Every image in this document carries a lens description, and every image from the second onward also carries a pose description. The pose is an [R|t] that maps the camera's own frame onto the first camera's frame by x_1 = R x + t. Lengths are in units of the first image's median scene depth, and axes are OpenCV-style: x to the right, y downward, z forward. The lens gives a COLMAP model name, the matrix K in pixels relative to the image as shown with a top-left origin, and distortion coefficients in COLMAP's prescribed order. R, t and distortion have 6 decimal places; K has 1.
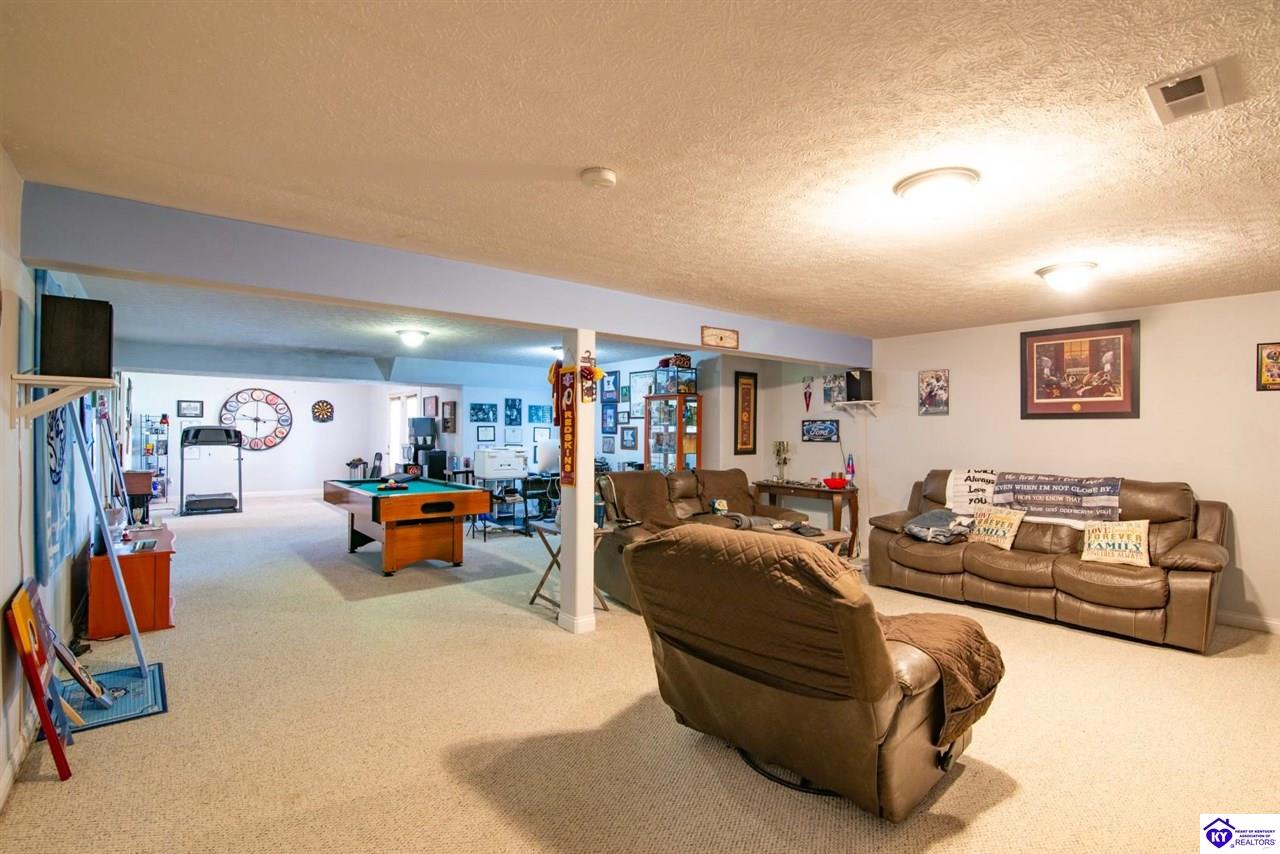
lens RADIAL K [[580.7, 0, 640.0], [0, 580.7, 427.0], [0, 0, 1]] dist [-0.004283, -0.000470]
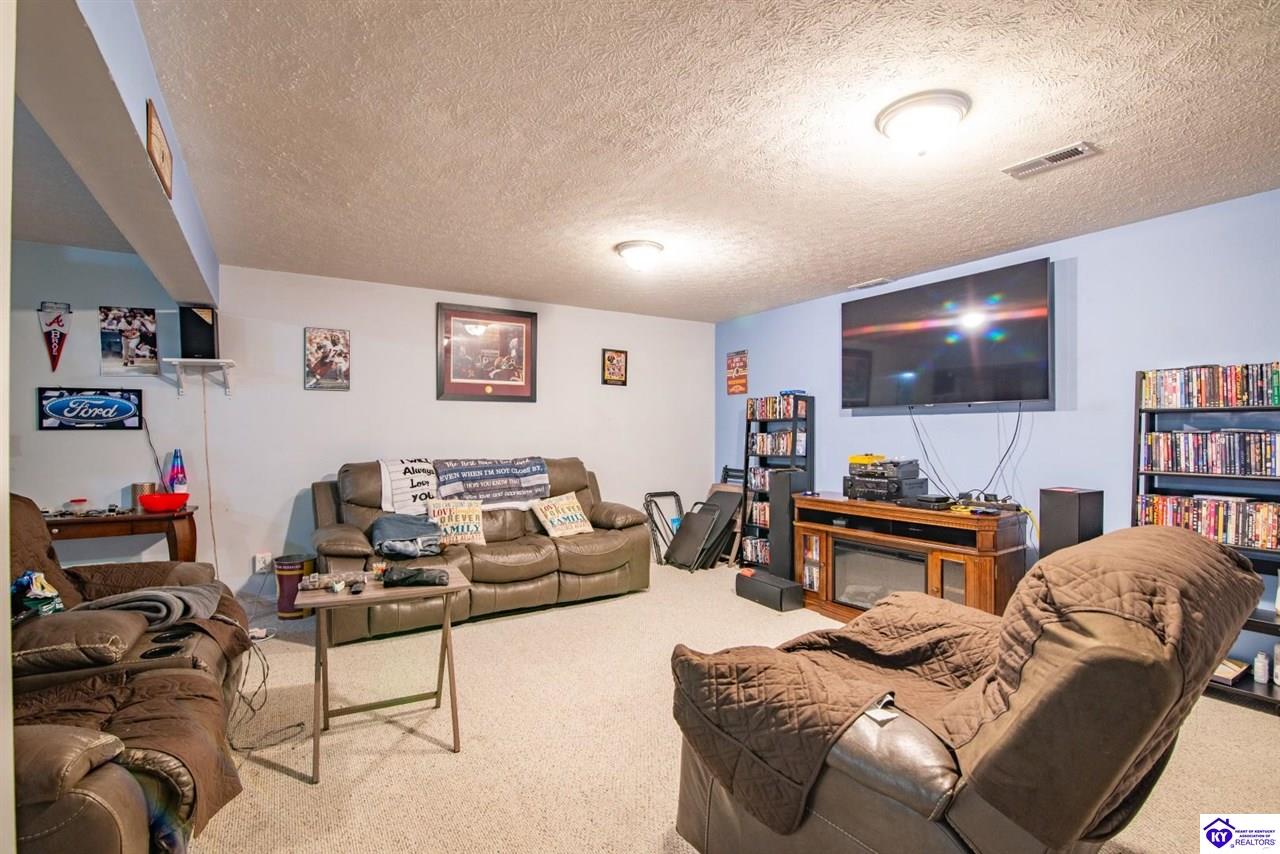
lens RADIAL K [[580.7, 0, 640.0], [0, 580.7, 427.0], [0, 0, 1]] dist [-0.004283, -0.000470]
pose [[0.145757, -0.004999, 0.989308, -0.190782], [-0.008209, 0.999947, 0.006262, 0.021605], [-0.989286, -0.009034, 0.145708, 0.588859]]
